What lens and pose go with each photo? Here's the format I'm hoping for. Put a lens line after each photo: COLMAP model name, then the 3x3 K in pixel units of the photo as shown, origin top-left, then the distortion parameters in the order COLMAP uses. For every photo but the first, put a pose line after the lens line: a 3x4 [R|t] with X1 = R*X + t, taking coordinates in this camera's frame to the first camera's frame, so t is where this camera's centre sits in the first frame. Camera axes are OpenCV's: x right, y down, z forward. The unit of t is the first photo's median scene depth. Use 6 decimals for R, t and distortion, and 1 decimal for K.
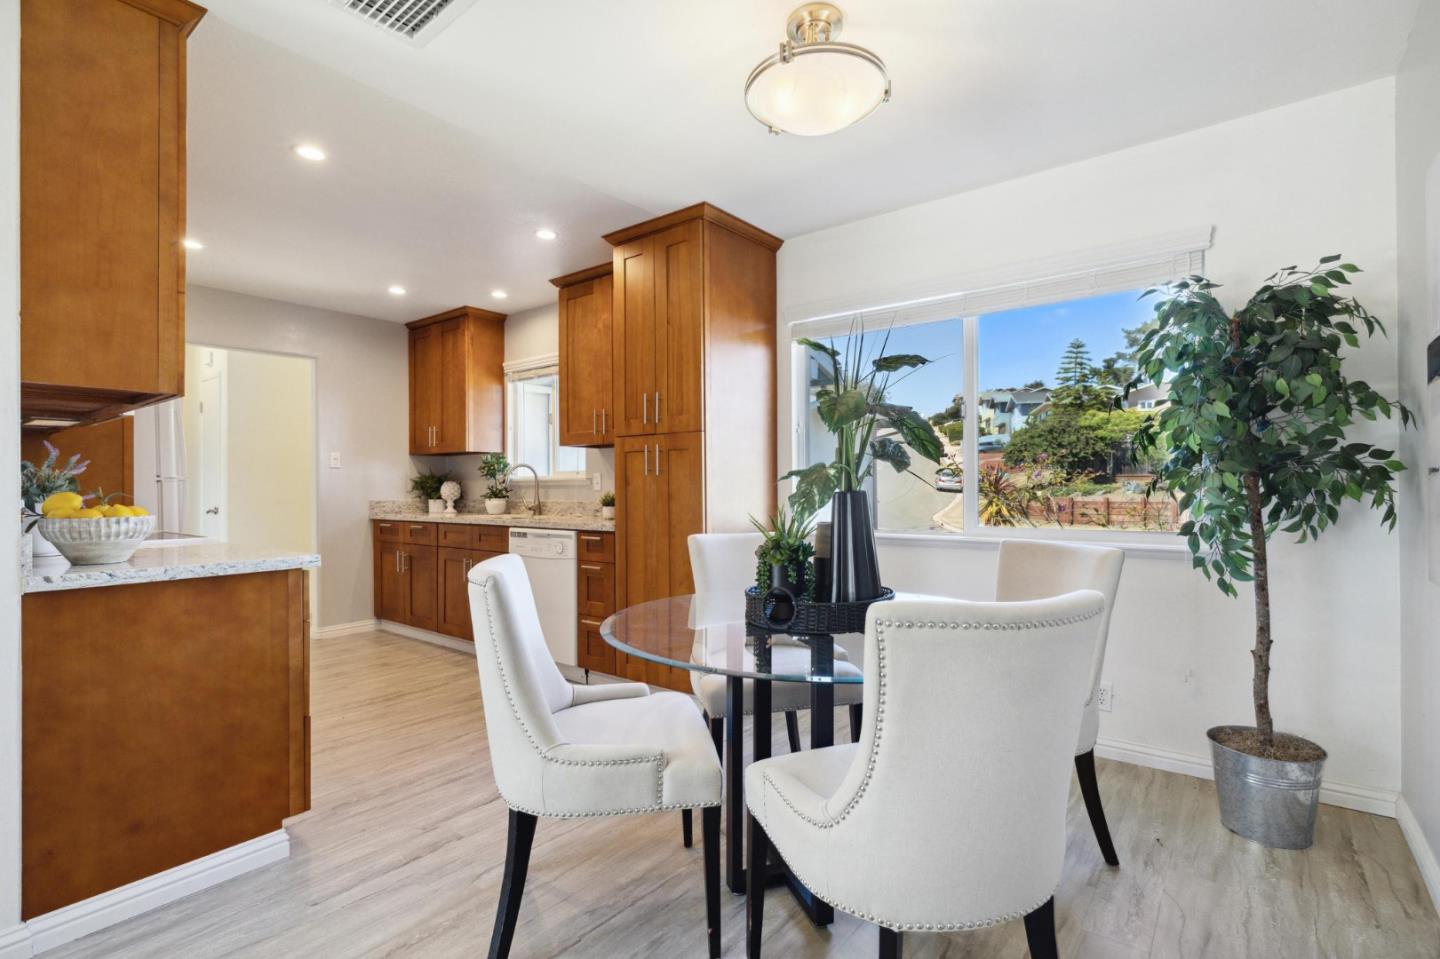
lens RADIAL K [[672.8, 0, 720.0], [0, 672.8, 479.5], [0, 0, 1]] dist [0.000389, 0.000048]
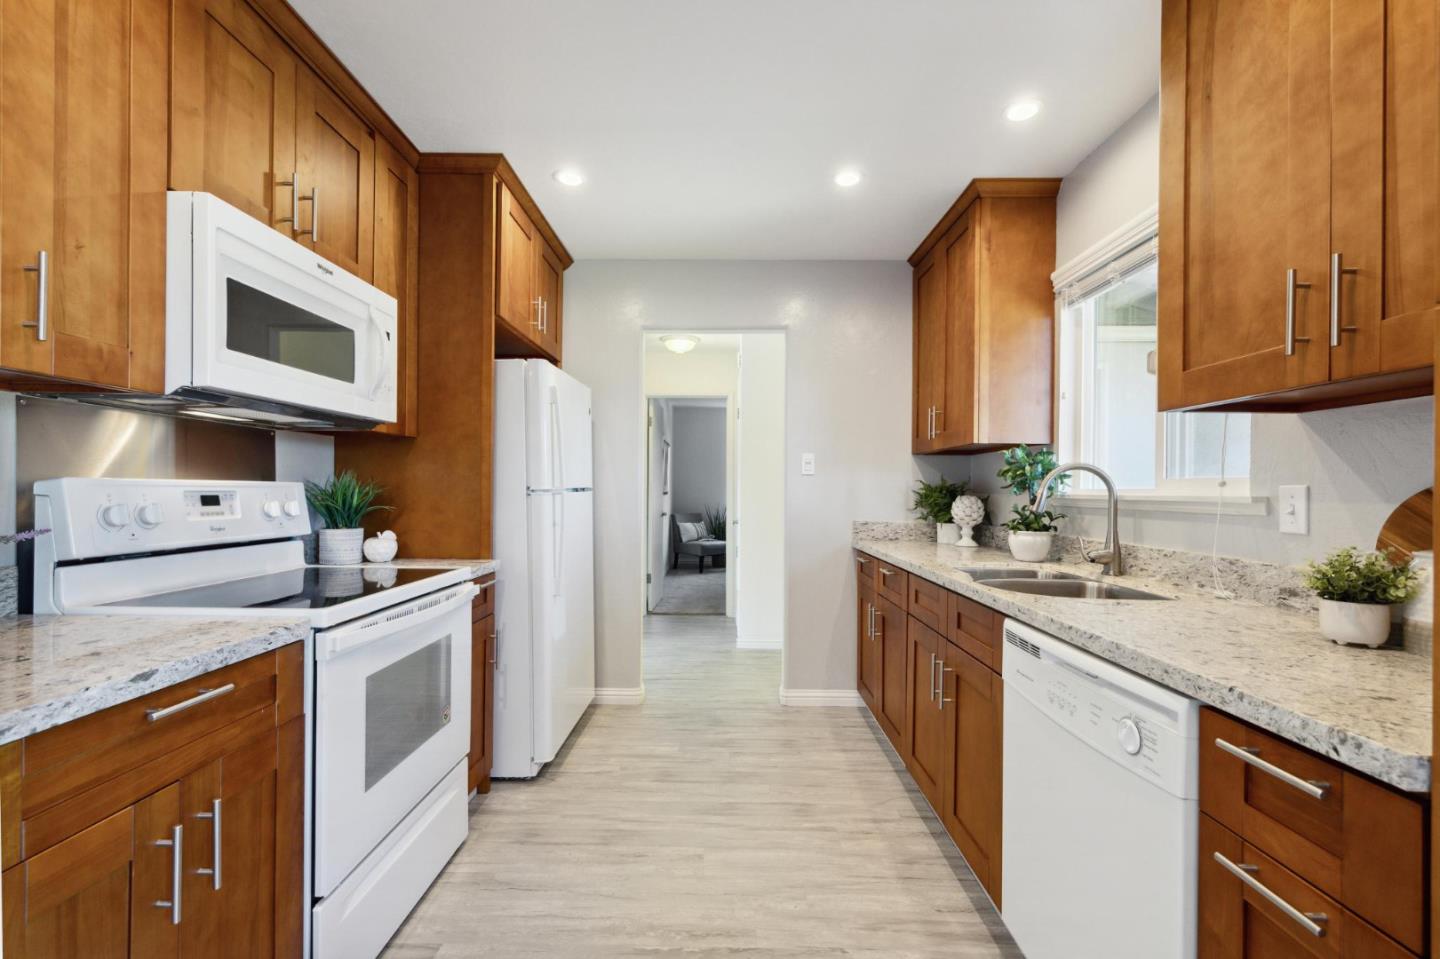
lens RADIAL K [[623.6, 0, 712.8], [0, 623.6, 490.9], [0, 0, 1]] dist [0.001823, 0.000197]
pose [[0.609438, 0.012240, -0.792739, -0.097943], [-0.003667, 0.999914, 0.012620, -0.008166], [0.792825, -0.004785, 0.609430, 0.505852]]
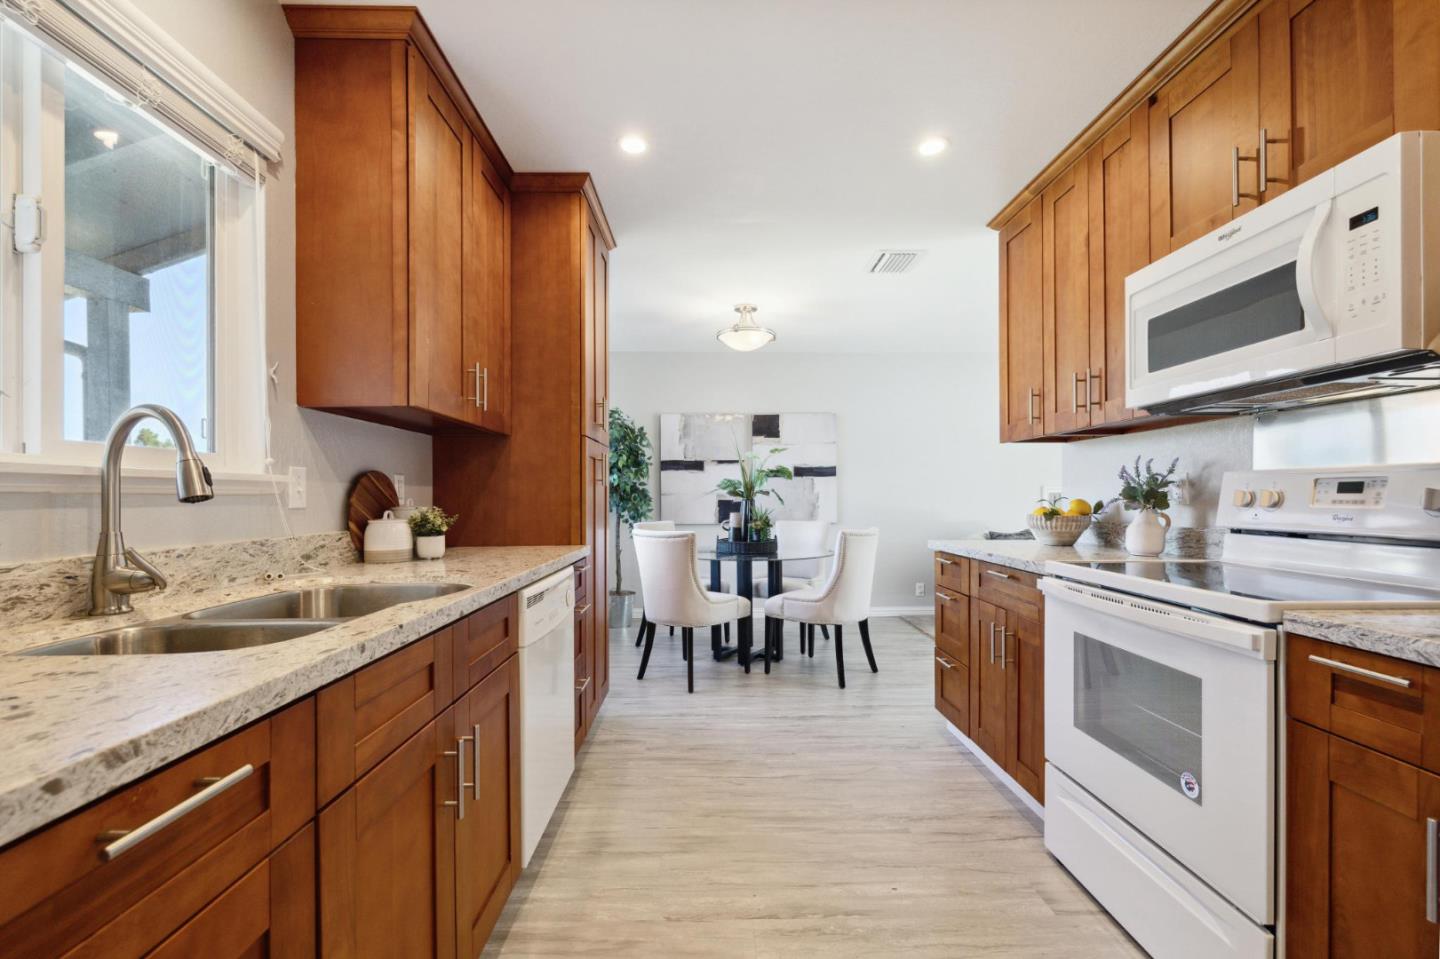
lens RADIAL K [[623.6, 0, 712.8], [0, 623.6, 490.9], [0, 0, 1]] dist [0.001823, 0.000197]
pose [[-0.630362, 0.012277, 0.776204, -0.570549], [-0.003087, 0.999827, -0.018321, 0.010544], [-0.776295, -0.013945, -0.630216, 0.935507]]
